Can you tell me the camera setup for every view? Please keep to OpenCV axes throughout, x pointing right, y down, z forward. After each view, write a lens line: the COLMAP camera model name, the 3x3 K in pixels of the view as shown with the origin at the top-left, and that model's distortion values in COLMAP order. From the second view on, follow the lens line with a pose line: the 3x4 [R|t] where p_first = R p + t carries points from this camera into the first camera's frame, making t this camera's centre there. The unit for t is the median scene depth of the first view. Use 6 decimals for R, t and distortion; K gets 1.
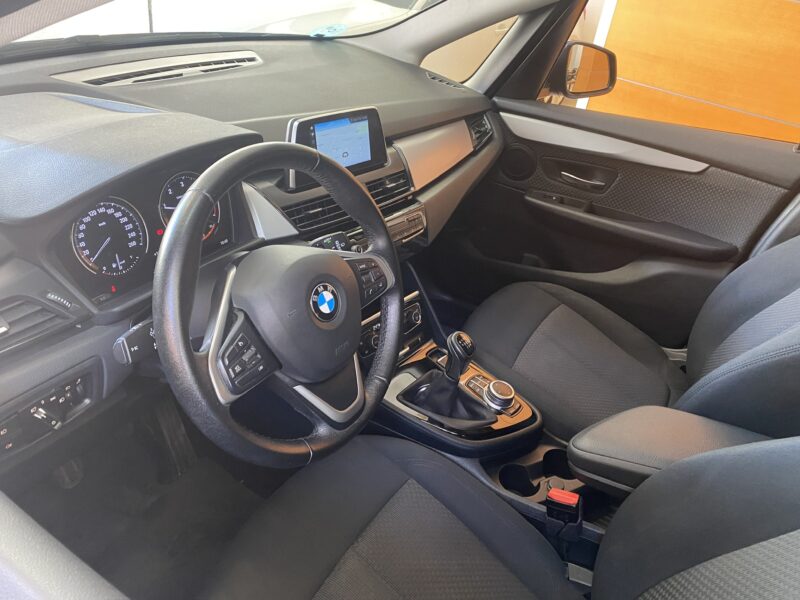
lens RADIAL K [[603.4, 0, 401.4], [0, 603.4, 310.7], [0, 0, 1]] dist [0.010226, 0.005552]
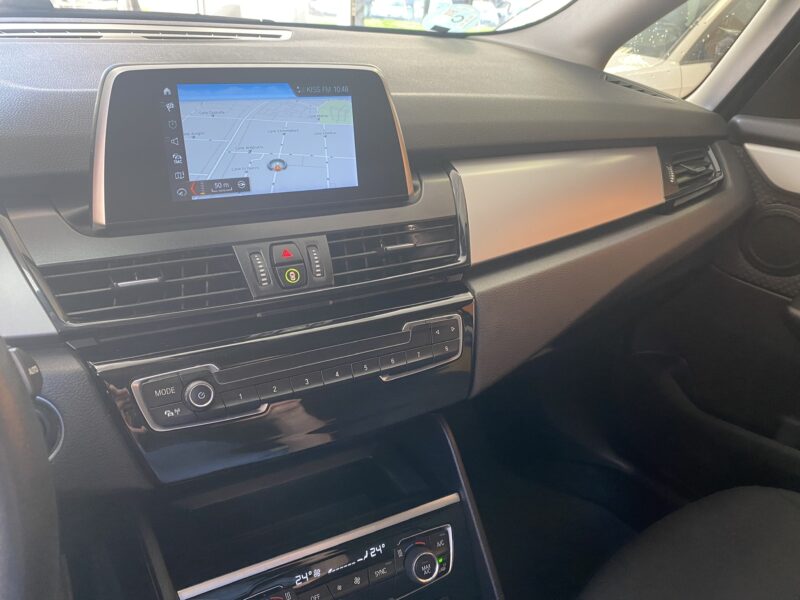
lens RADIAL K [[643.6, 0, 400.0], [0, 643.6, 300.0], [0, 0, 1]] dist [0.000255, -0.003976]
pose [[0.917809, 0.100285, -0.384147, 0.126964], [-0.161791, 0.978062, -0.131220, -0.084499], [0.362561, 0.182586, 0.913899, 0.450470]]
